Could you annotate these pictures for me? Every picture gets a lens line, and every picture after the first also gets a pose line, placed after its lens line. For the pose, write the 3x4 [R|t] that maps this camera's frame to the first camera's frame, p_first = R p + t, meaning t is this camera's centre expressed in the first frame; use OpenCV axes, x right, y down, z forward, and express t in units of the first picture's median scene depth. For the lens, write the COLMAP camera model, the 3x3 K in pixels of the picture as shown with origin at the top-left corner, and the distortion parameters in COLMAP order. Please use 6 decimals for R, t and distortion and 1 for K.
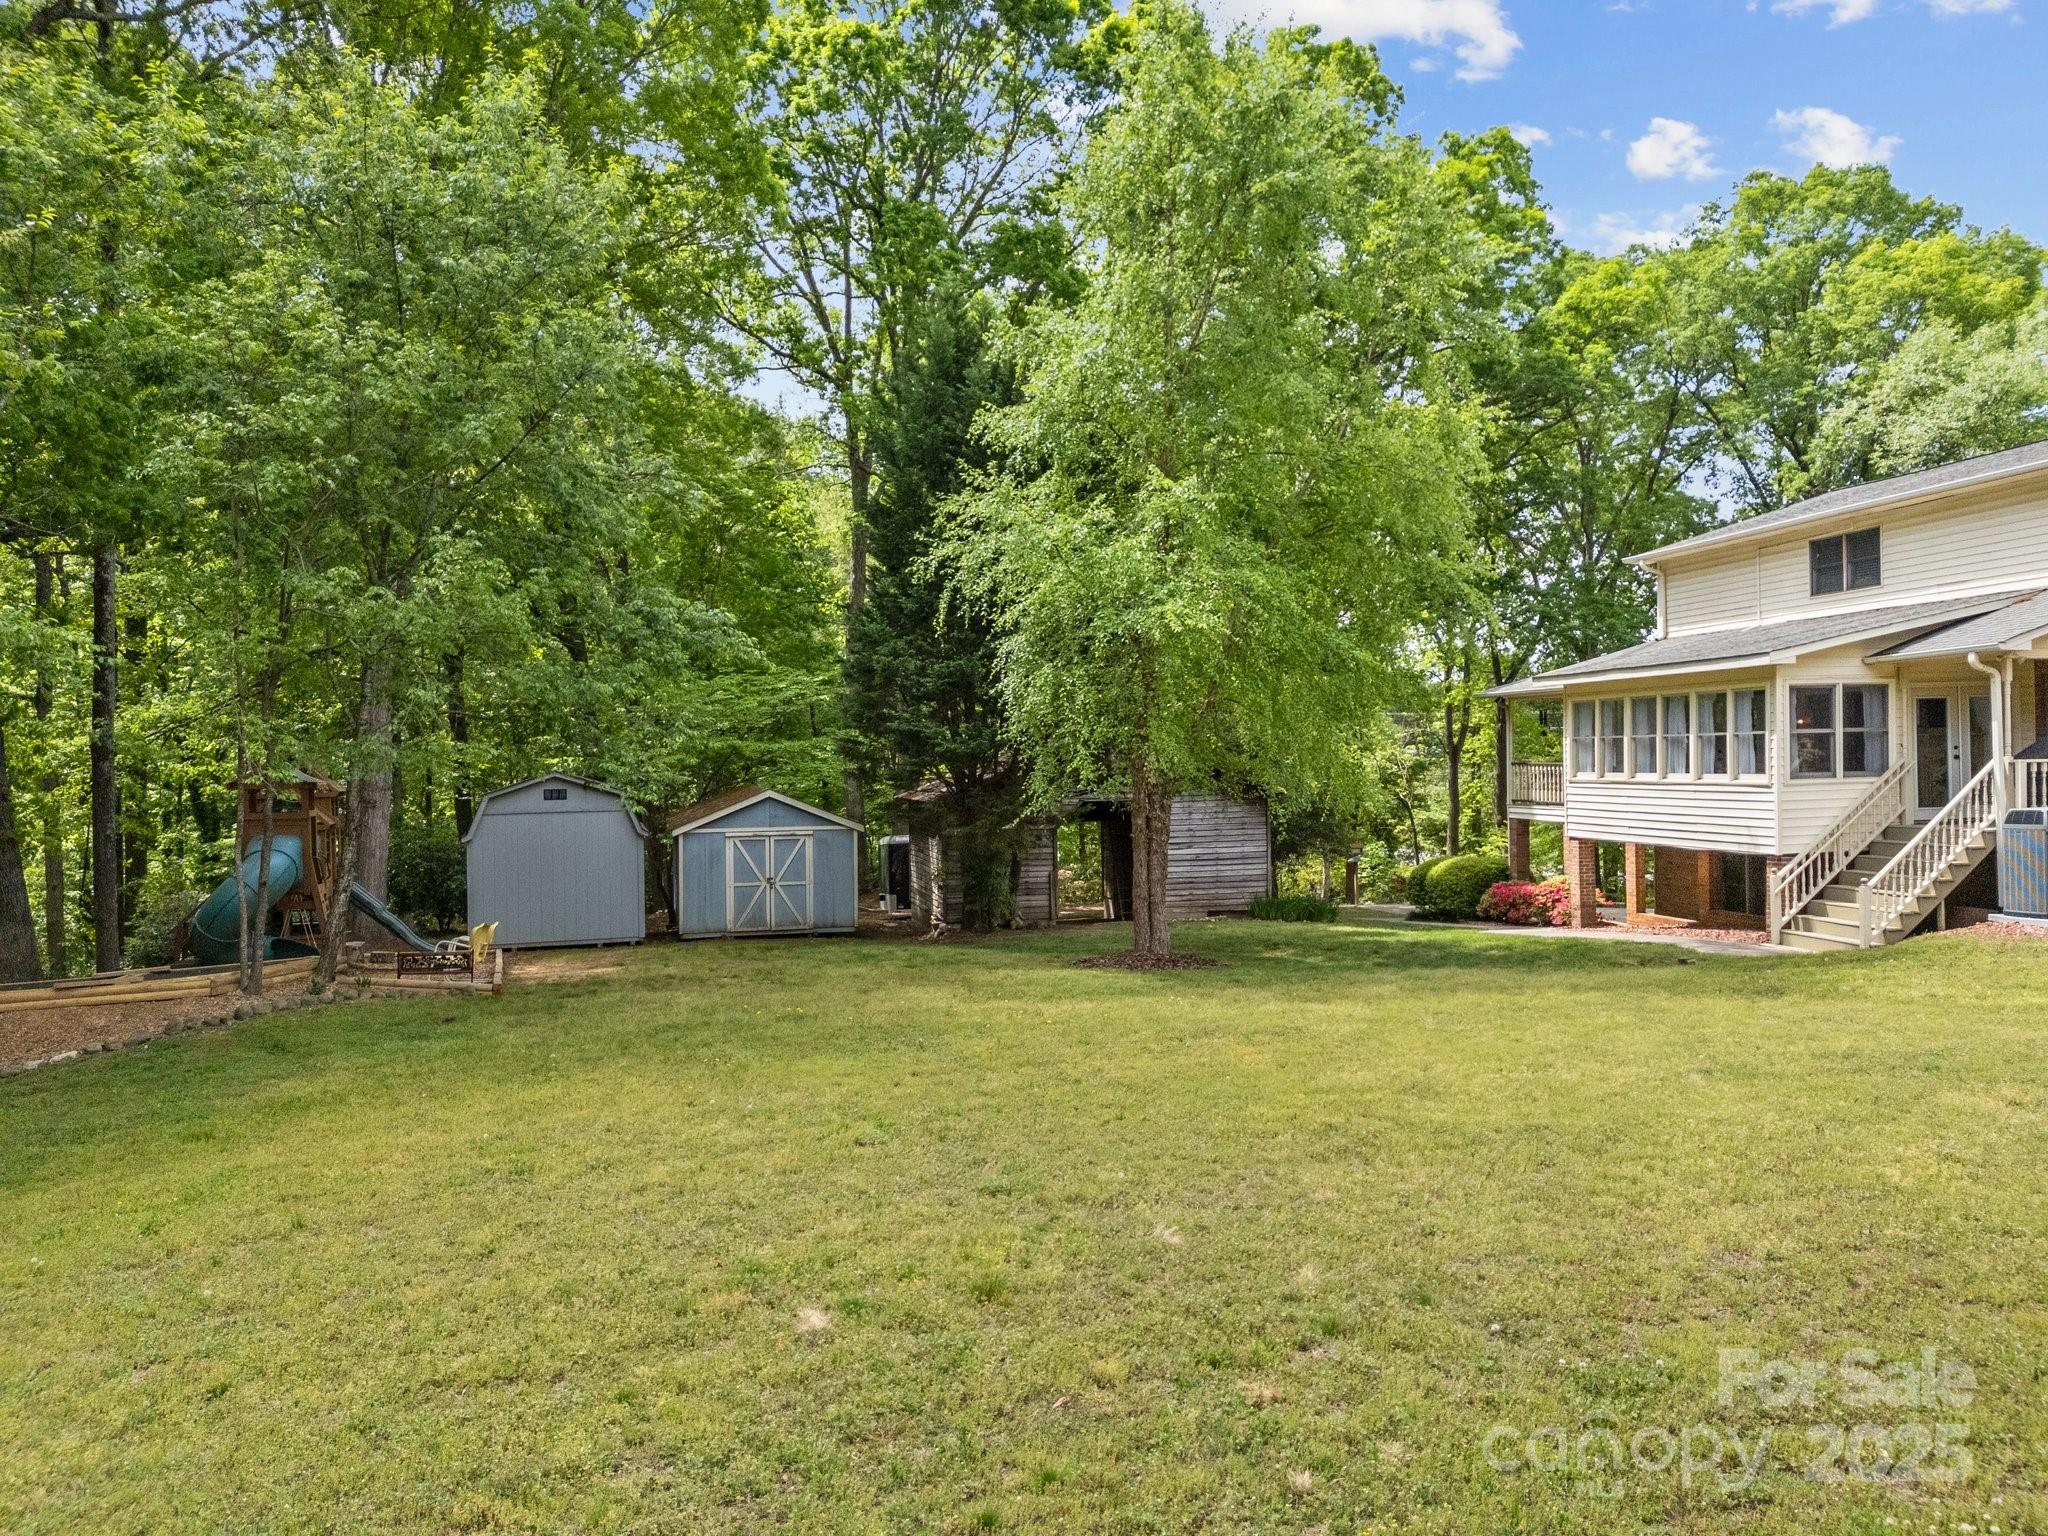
lens RADIAL K [[1471.2, 0, 1024.0], [0, 1471.2, 768.0], [0, 0, 1]] dist [0.072641, -0.127899]
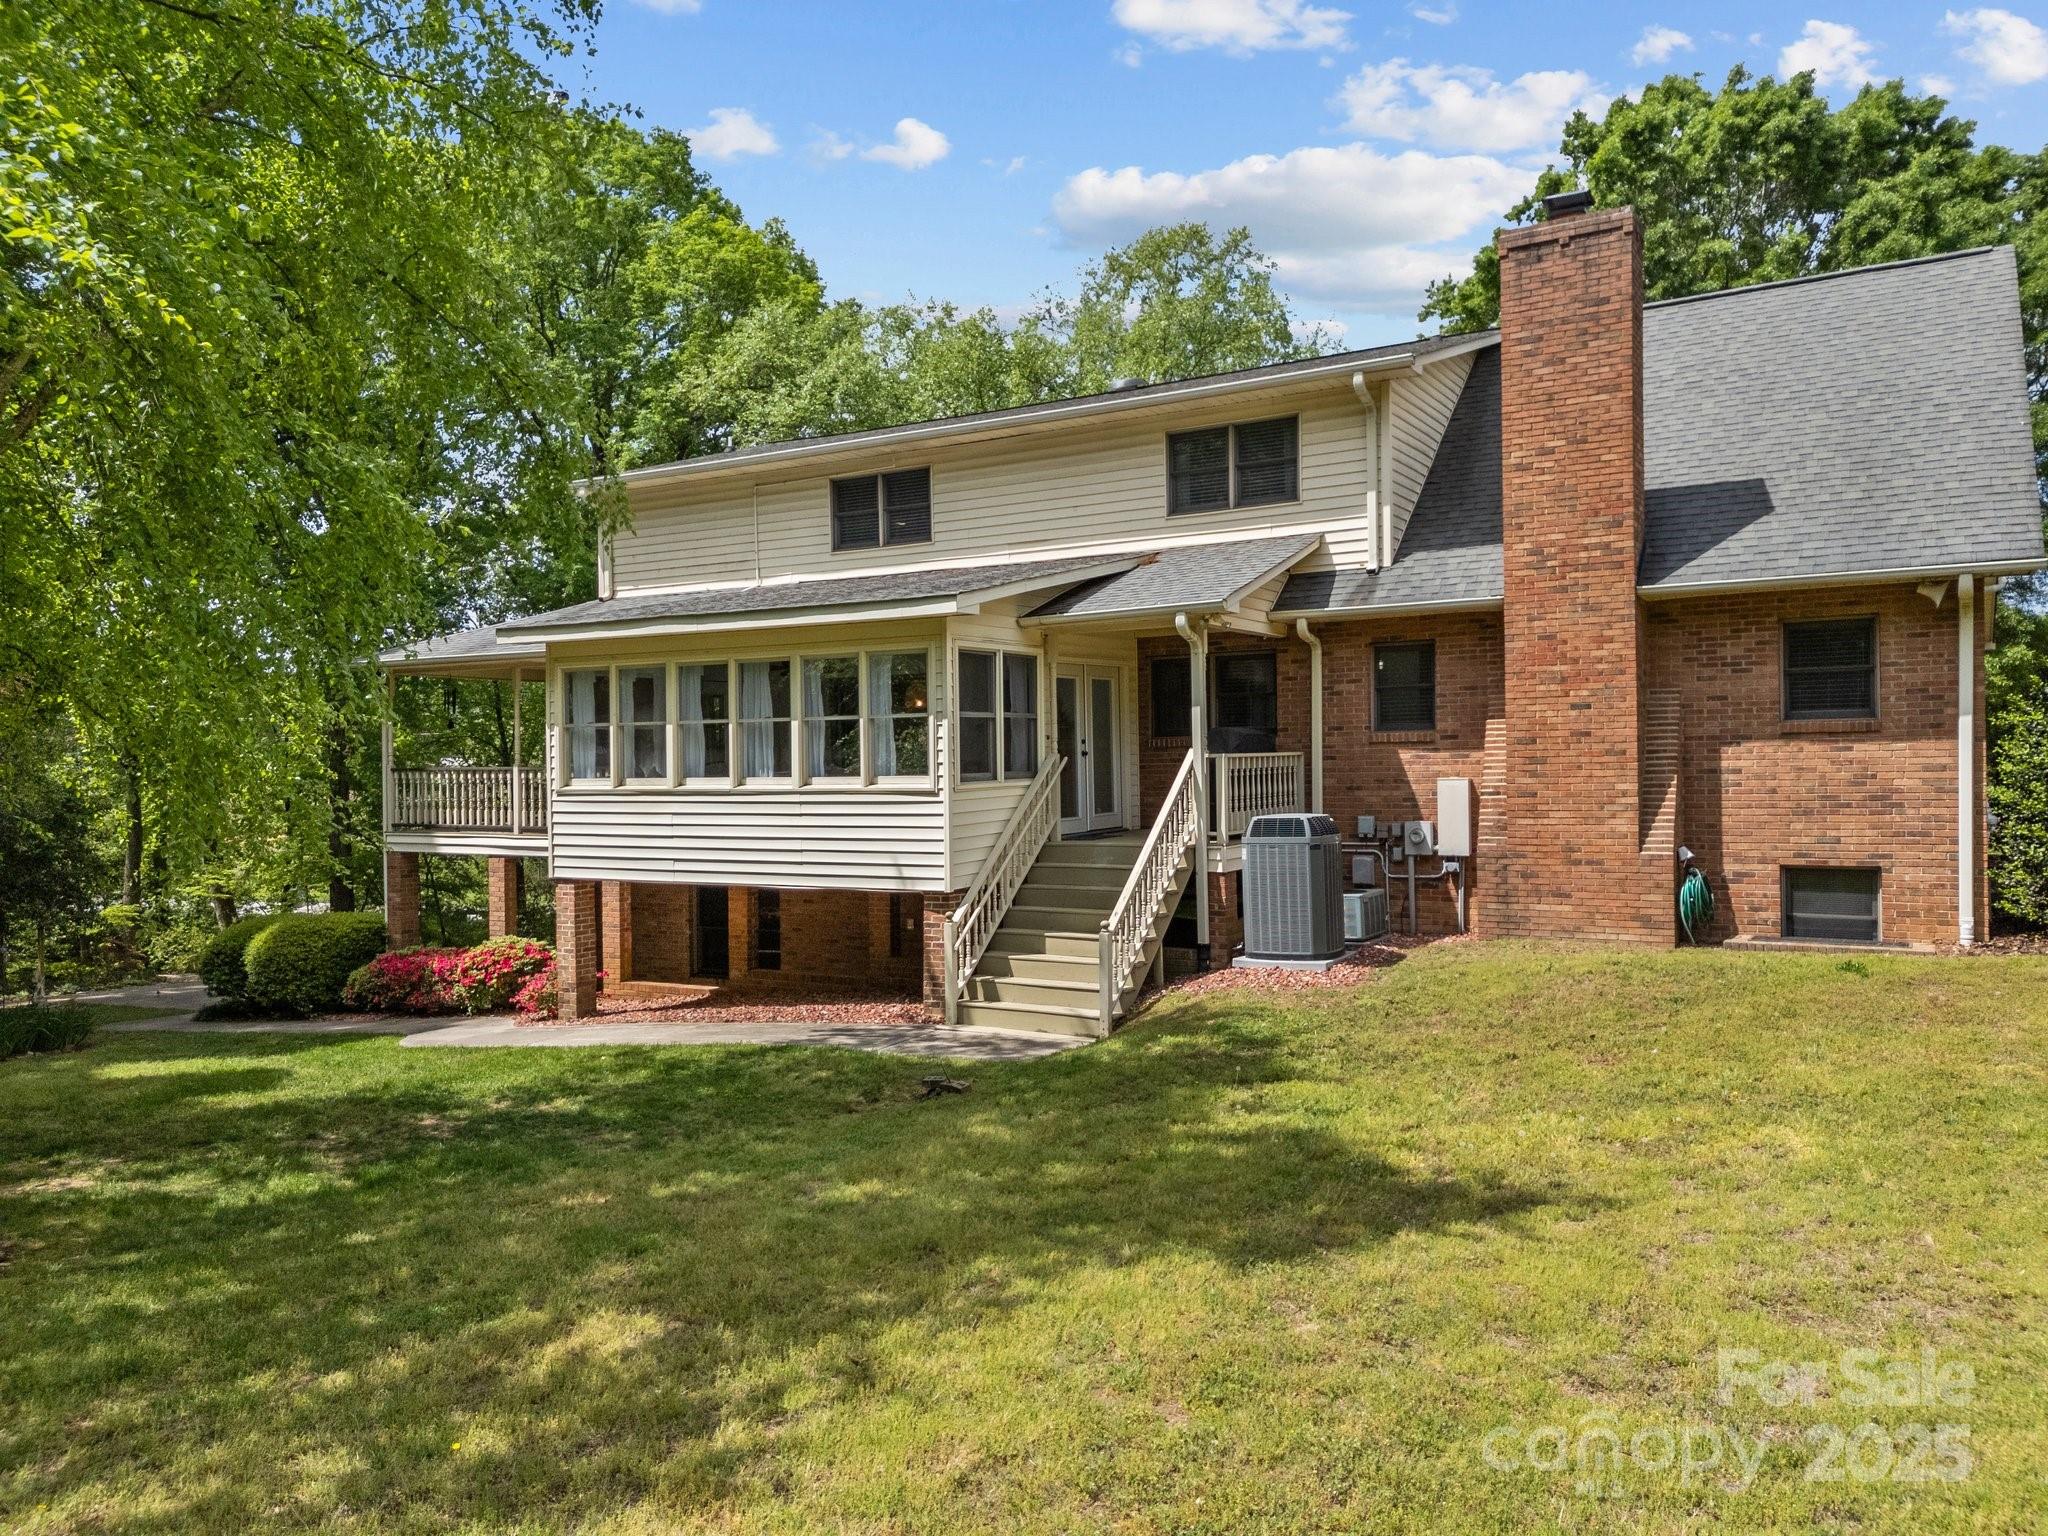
lens RADIAL K [[1471.2, 0, 1024.0], [0, 1471.2, 768.0], [0, 0, 1]] dist [0.072641, -0.127899]
pose [[0.650174, 0.001582, 0.759784, 0.009330], [0.008935, 0.999913, -0.009729, 0.006617], [-0.759733, 0.013114, 0.650103, 0.455964]]
